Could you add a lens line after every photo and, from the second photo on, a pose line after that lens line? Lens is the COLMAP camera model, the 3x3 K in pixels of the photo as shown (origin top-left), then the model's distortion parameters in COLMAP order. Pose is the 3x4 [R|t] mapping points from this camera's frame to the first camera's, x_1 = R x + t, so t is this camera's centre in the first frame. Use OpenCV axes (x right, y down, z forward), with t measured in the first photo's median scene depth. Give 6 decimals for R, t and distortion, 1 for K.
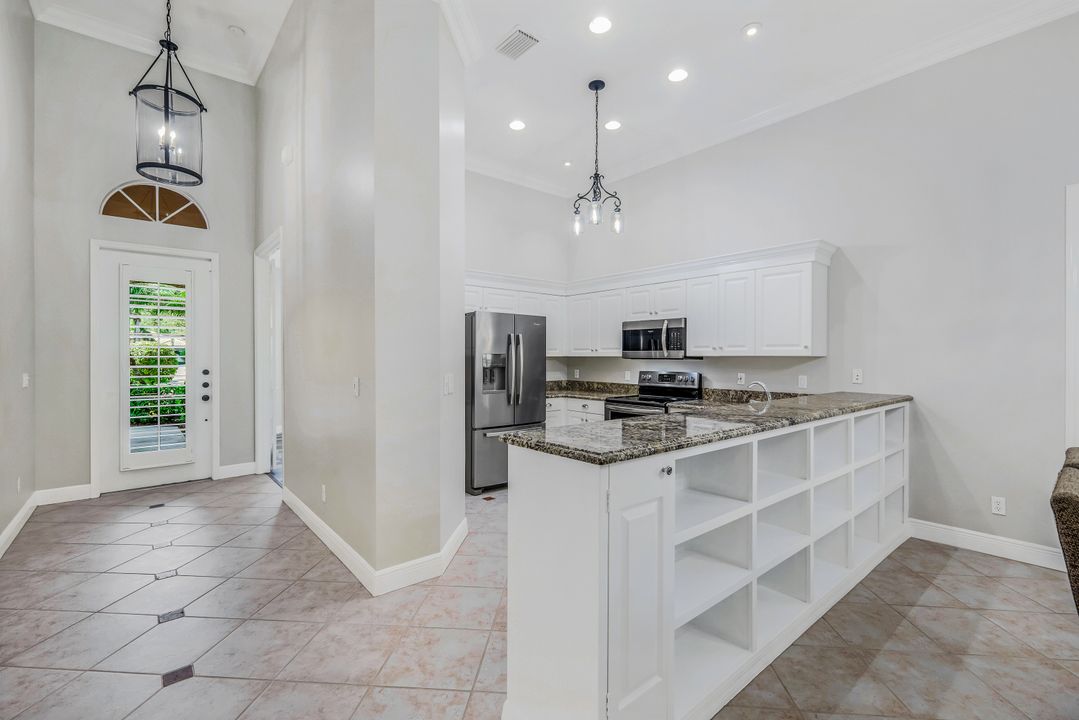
lens RADIAL K [[475.3, 0, 540.1], [0, 475.3, 355.6], [0, 0, 1]] dist [0.001674, 0.000419]
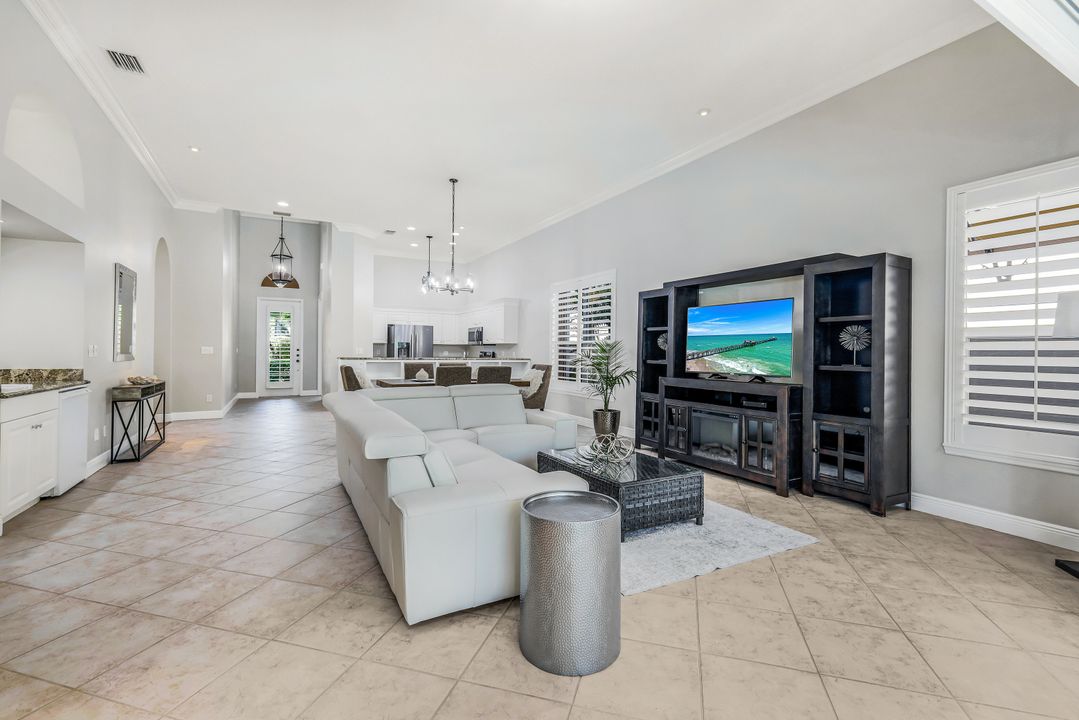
lens RADIAL K [[479.6, 0, 545.4], [0, 479.6, 346.5], [0, 0, 1]] dist [-0.000628, 0.000398]
pose [[0.981339, 0.006385, -0.192179, 1.029987], [-0.008331, 0.999922, -0.009320, 0.032747], [0.192105, 0.010747, 0.981316, -1.177905]]
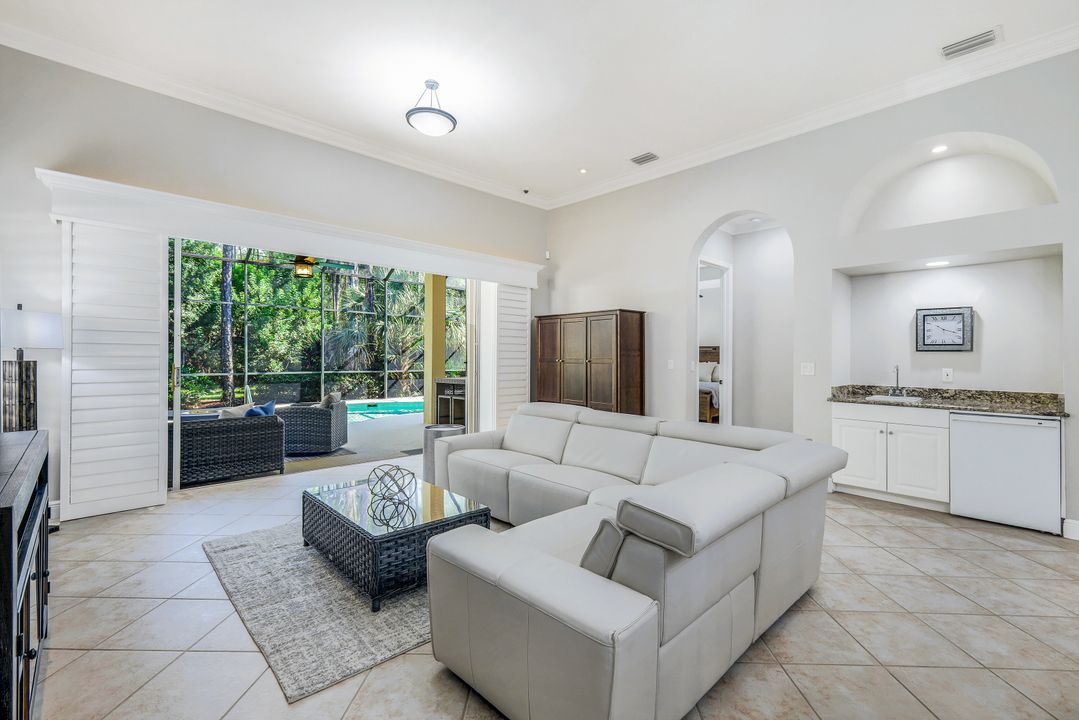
lens RADIAL K [[475.3, 0, 540.1], [0, 475.3, 355.6], [0, 0, 1]] dist [0.001674, 0.000419]
pose [[-0.998133, -0.008509, -0.060480, 0.841150], [-0.008487, 0.999964, -0.000626, 0.017319], [0.060483, -0.000112, -0.998169, 0.211599]]
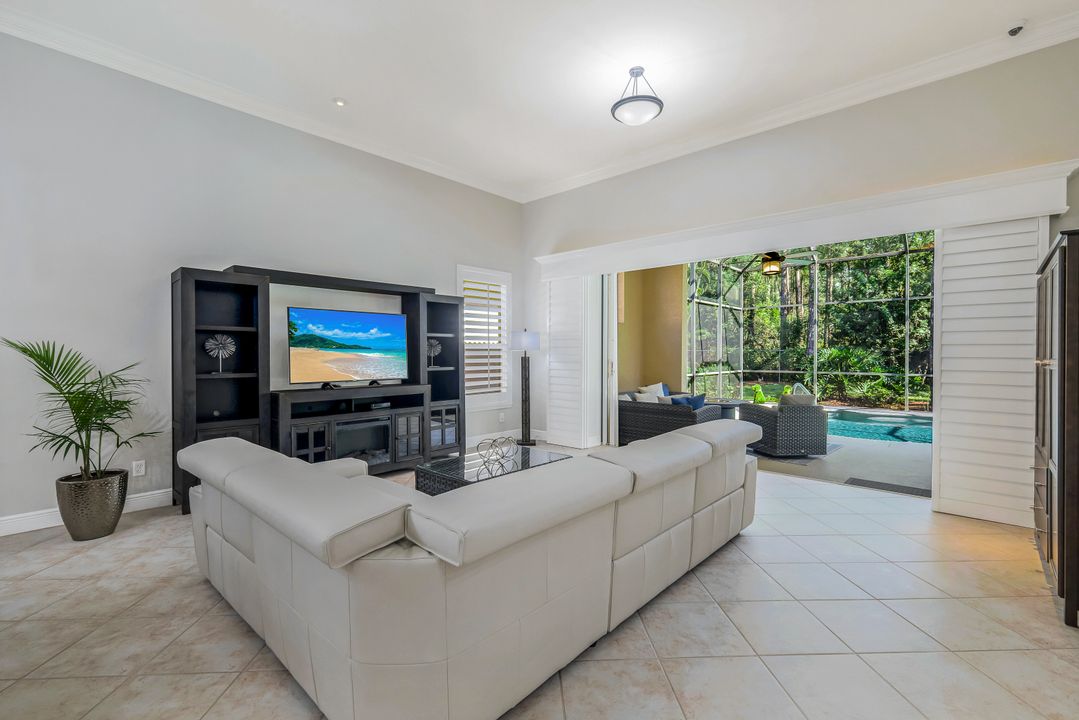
lens RADIAL K [[475.3, 0, 540.1], [0, 475.3, 355.6], [0, 0, 1]] dist [0.001674, 0.000419]
pose [[-0.132947, -0.007879, 0.991092, 0.179662], [0.000554, 0.999968, 0.008024, 0.016409], [-0.991123, 0.001616, -0.132938, -0.384914]]
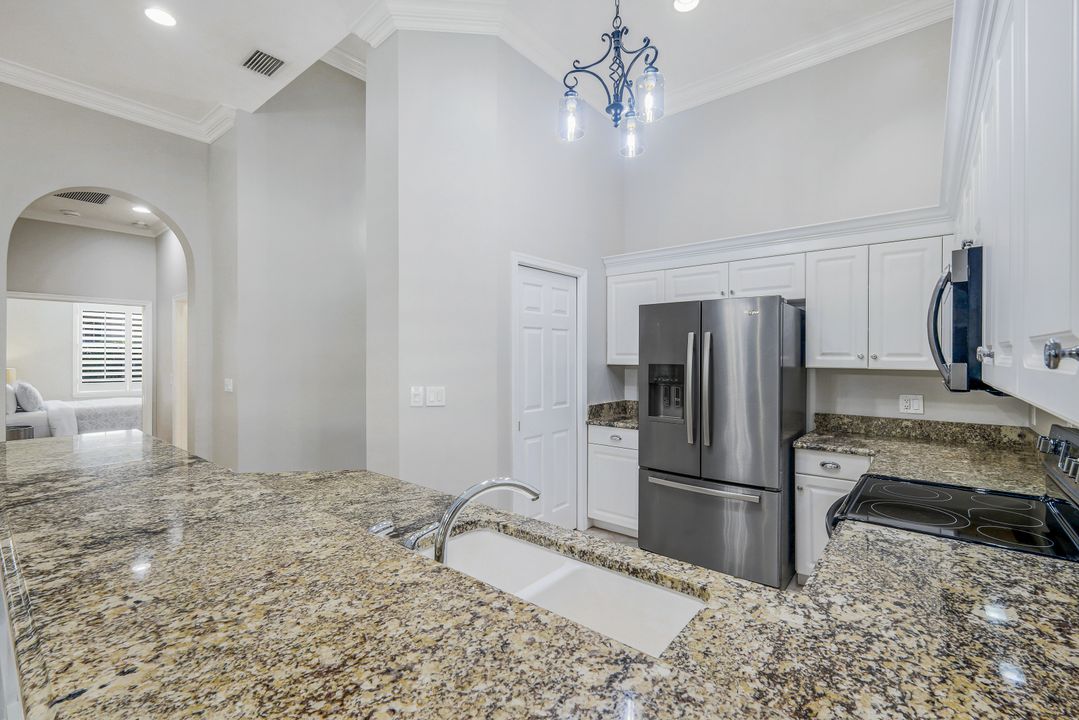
lens RADIAL K [[475.3, 0, 540.1], [0, 475.3, 355.6], [0, 0, 1]] dist [0.001674, 0.000419]
pose [[0.182319, 0.001081, -0.983239, 0.526394], [-0.000945, 0.999999, 0.000925, -0.015455], [0.983239, 0.000760, 0.182319, 0.686572]]
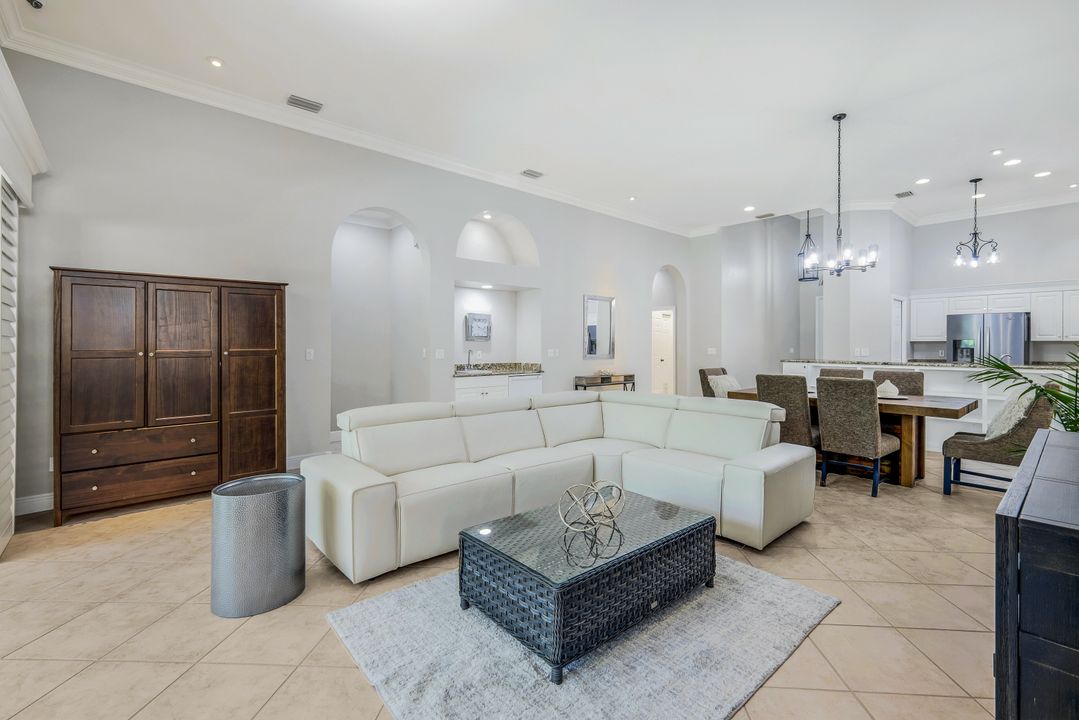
lens RADIAL K [[472.7, 0, 539.4], [0, 472.7, 345.3], [0, 0, 1]] dist [0.001971, 0.000247]
pose [[0.016401, -0.000227, -0.999865, 1.489386], [-0.000678, 1.000000, -0.000239, 0.016641], [0.999865, 0.000681, 0.016401, -0.486241]]
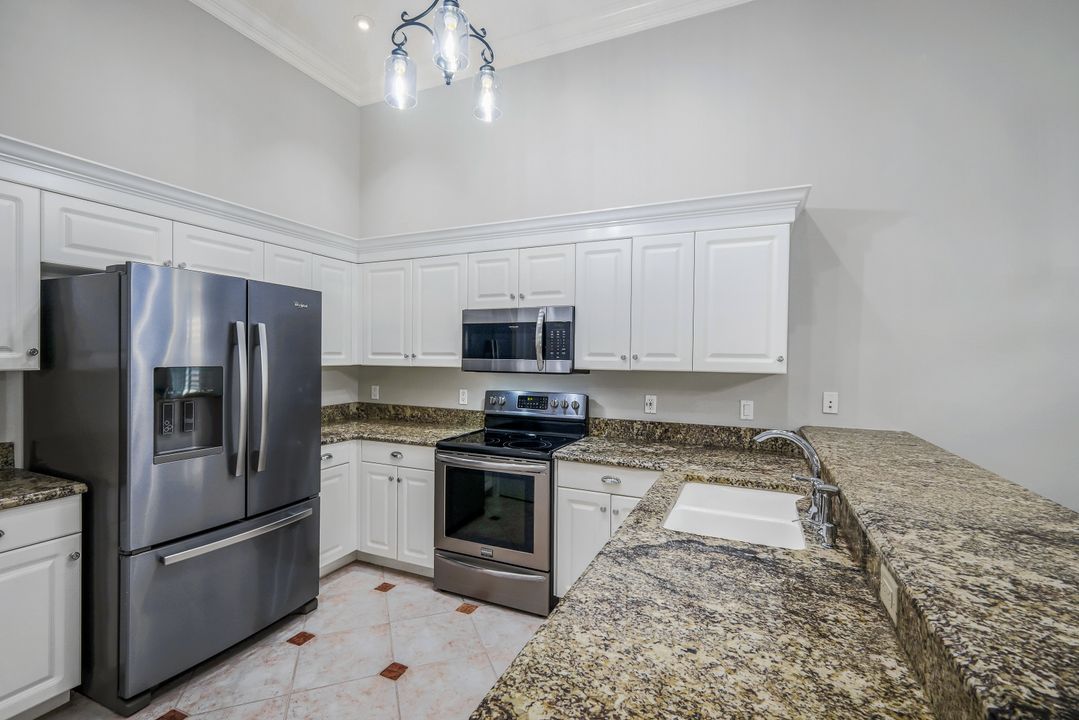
lens RADIAL K [[473.2, 0, 540.4], [0, 473.2, 361.5], [0, 0, 1]] dist [0.000373, 0.000133]
pose [[0.900576, 0.001893, 0.434694, 0.003636], [-0.009092, 0.999854, 0.014482, -0.017042], [-0.434603, -0.016995, 0.900462, 0.465266]]
